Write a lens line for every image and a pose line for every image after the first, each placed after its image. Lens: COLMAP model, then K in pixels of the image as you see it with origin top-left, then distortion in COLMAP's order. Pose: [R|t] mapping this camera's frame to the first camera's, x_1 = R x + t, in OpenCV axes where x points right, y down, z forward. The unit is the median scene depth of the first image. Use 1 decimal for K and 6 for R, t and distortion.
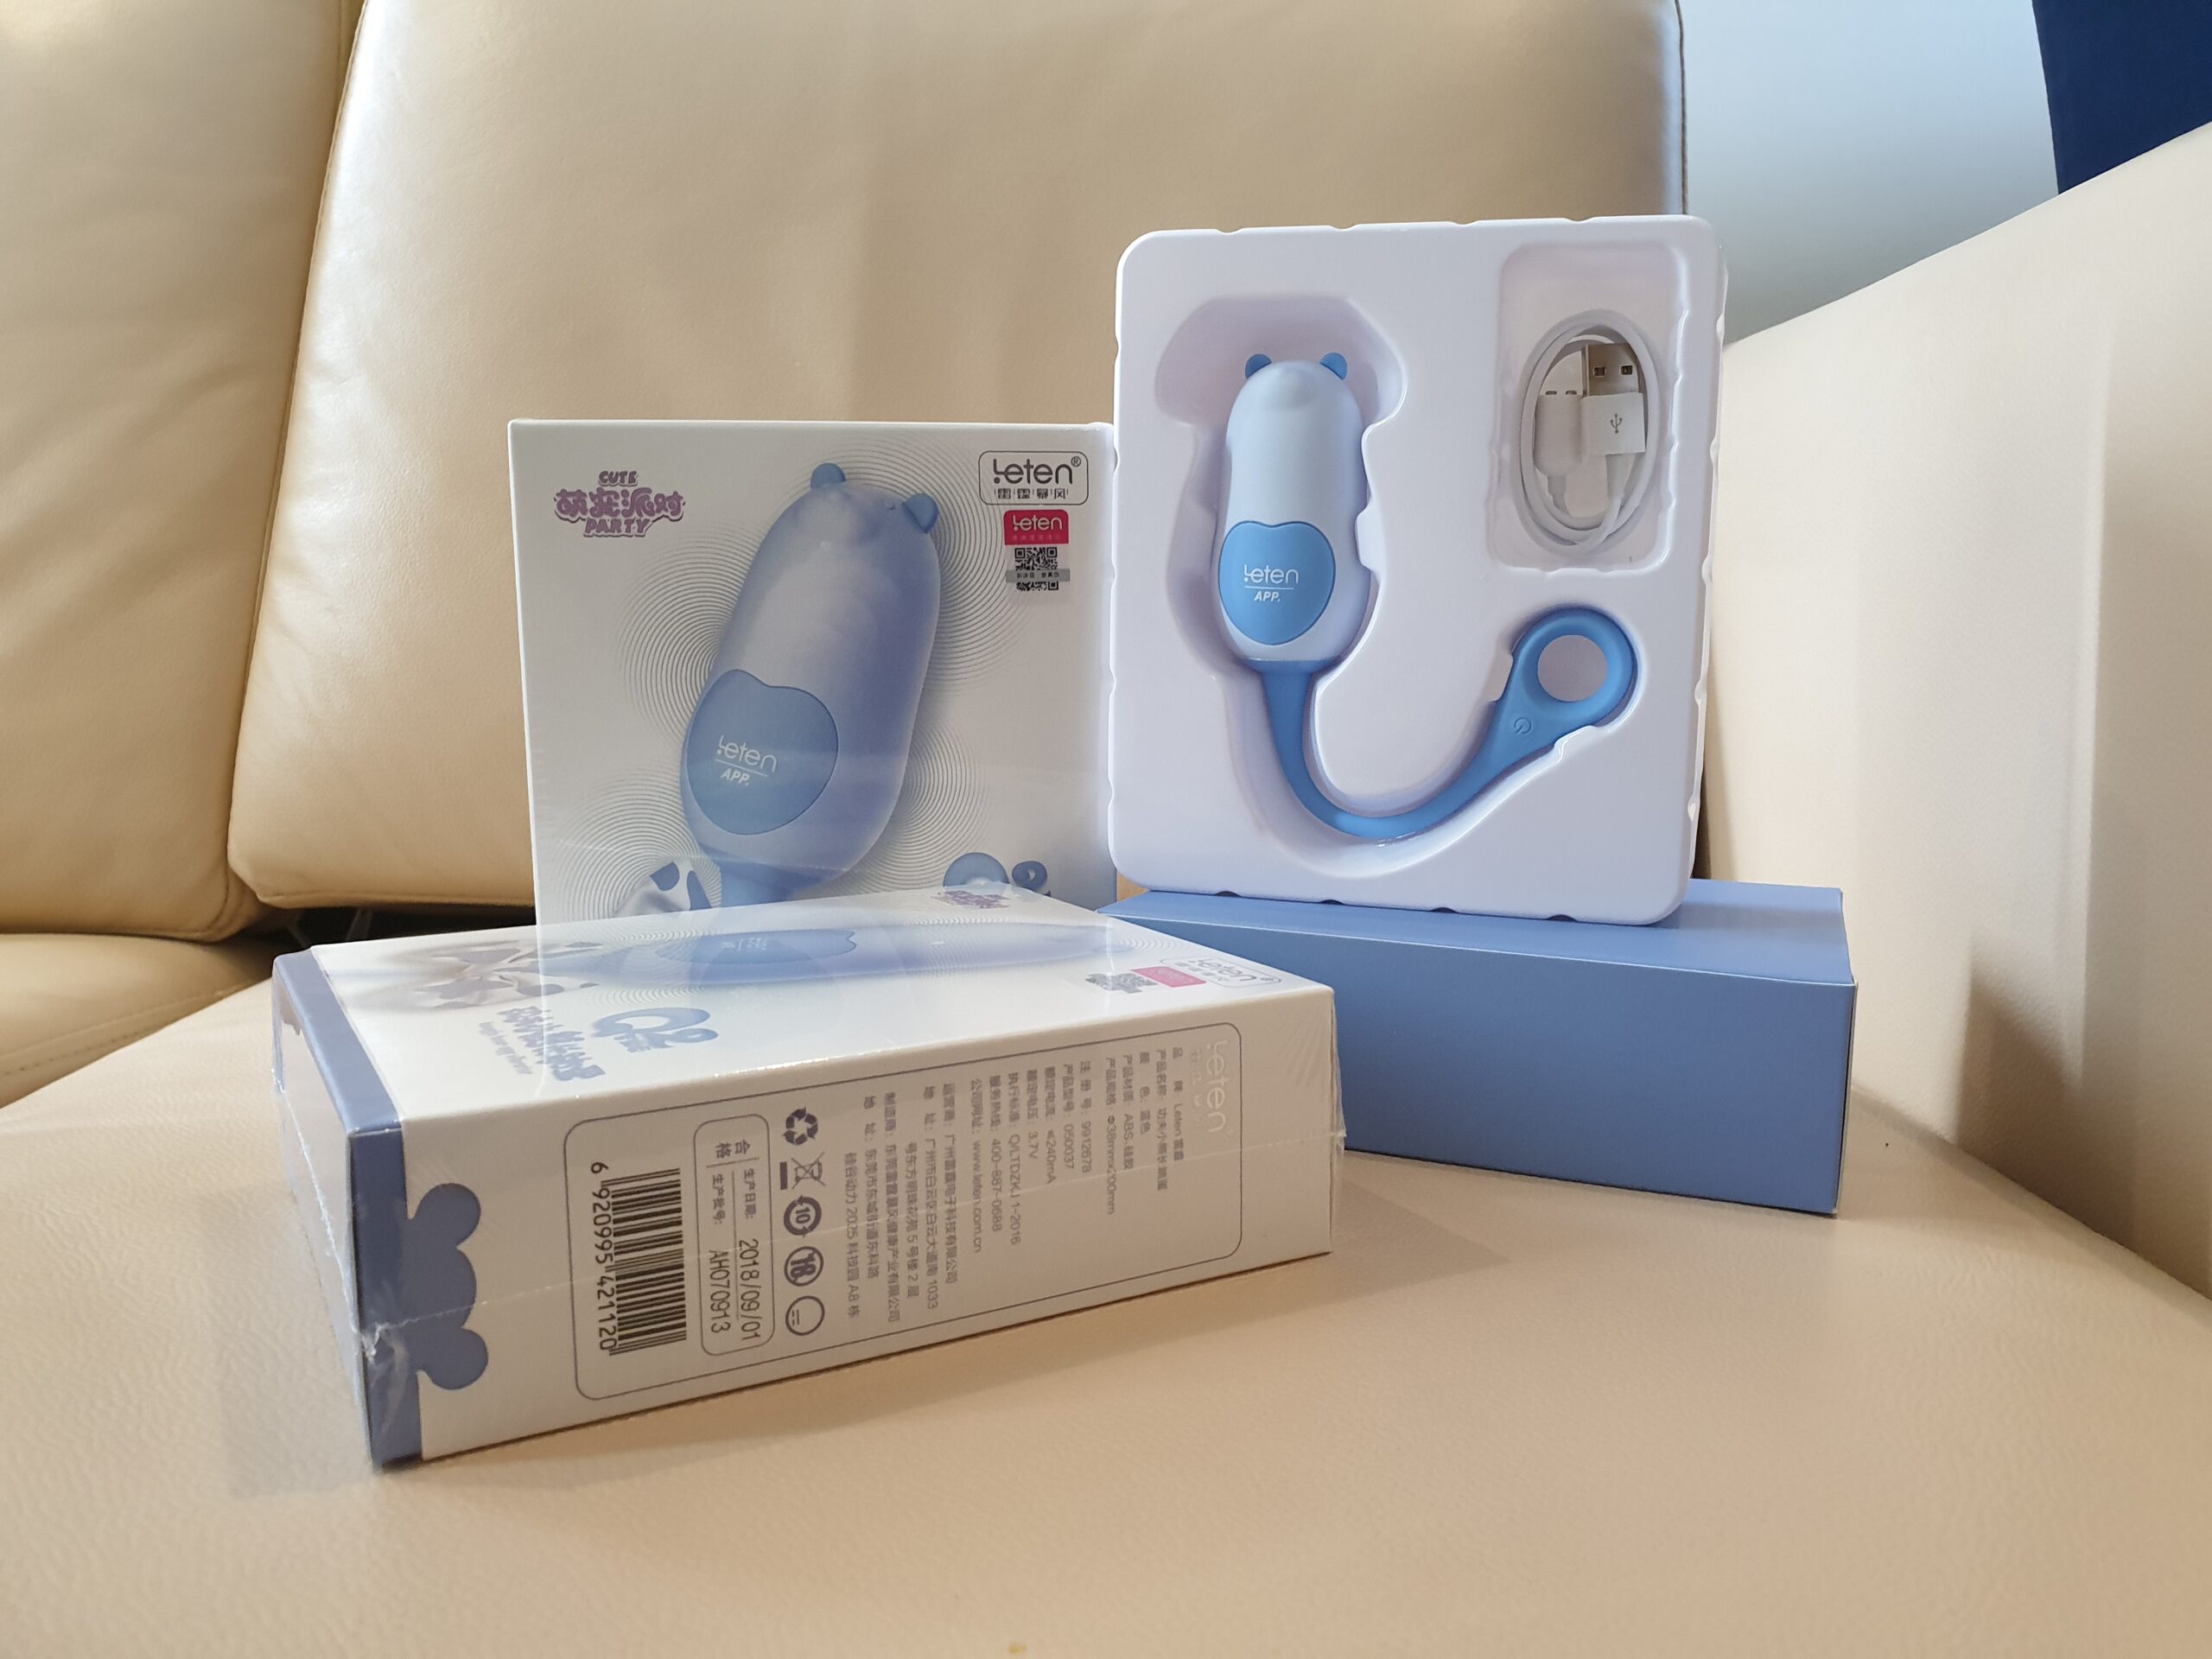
lens RADIAL K [[1788.1, 0, 1116.0], [0, 1788.1, 833.1], [0, 0, 1]] dist [-0.062820, 0.092781]
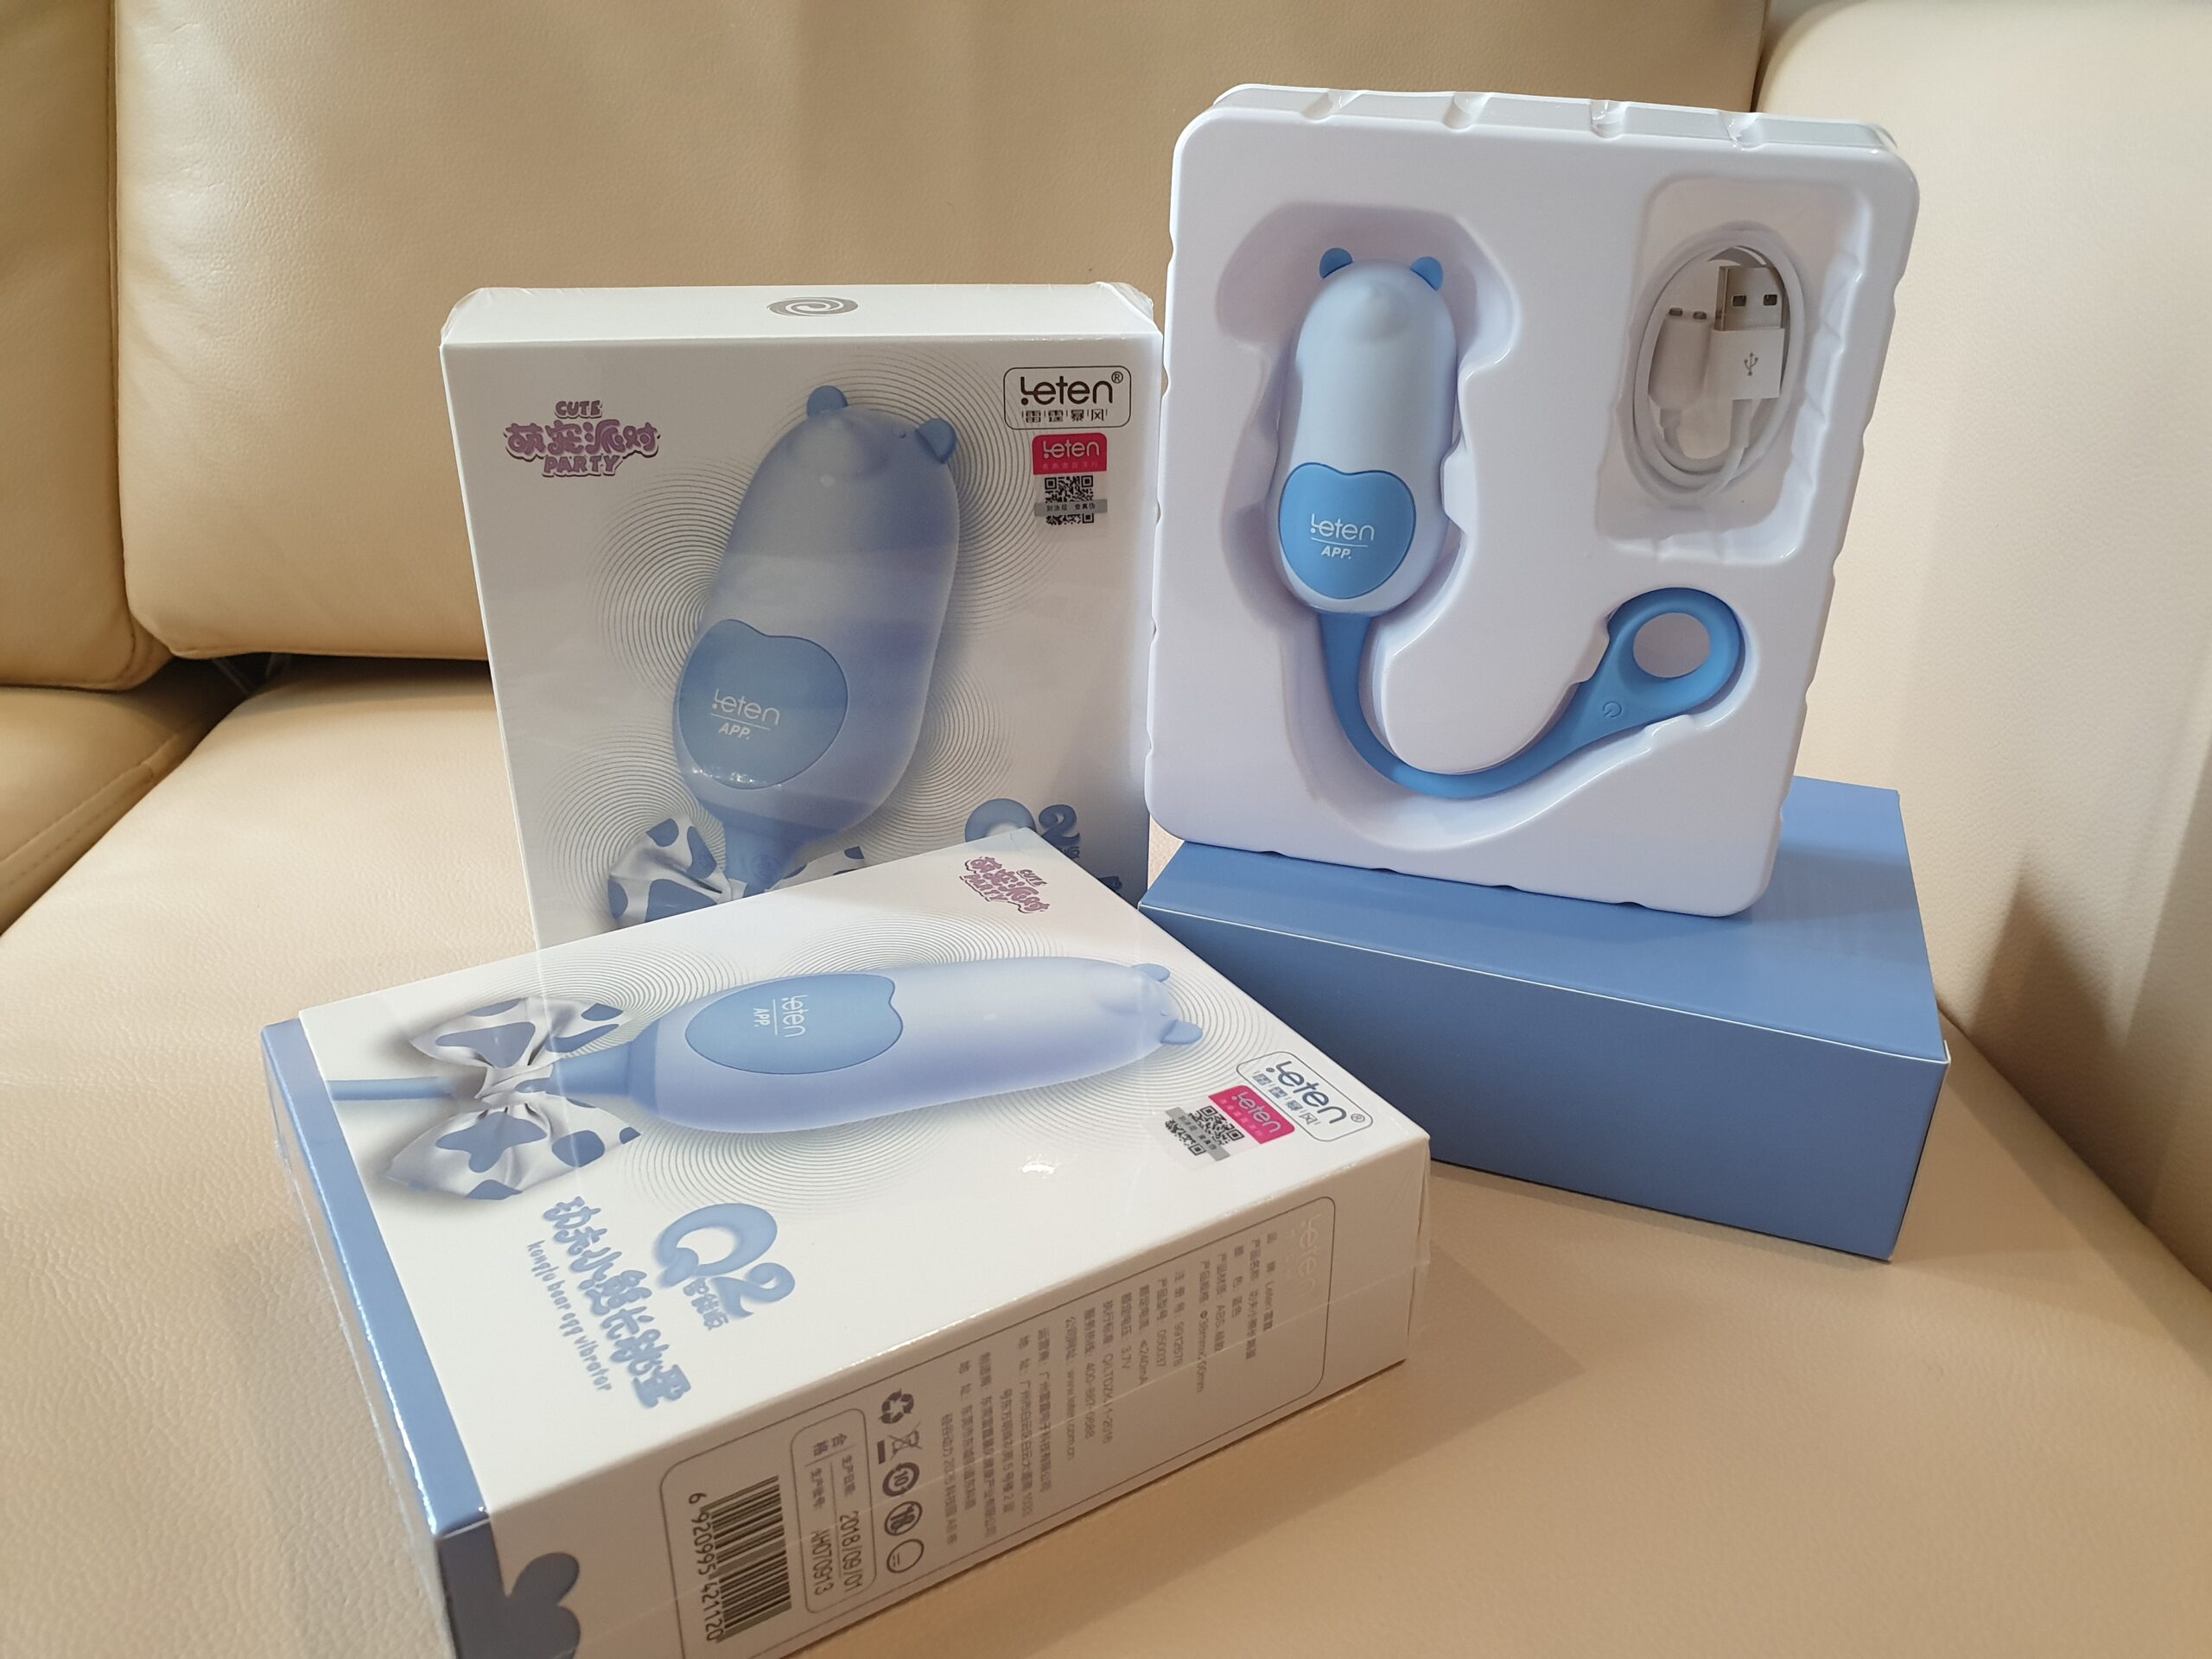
lens RADIAL K [[1788.1, 0, 1111.0], [0, 1788.1, 826.4], [0, 0, 1]] dist [-0.062820, 0.092781]
pose [[0.998748, -0.006470, 0.049597, -0.071299], [-0.009683, 0.947824, 0.318648, -0.284930], [-0.049071, -0.318730, 0.946575, 0.128732]]
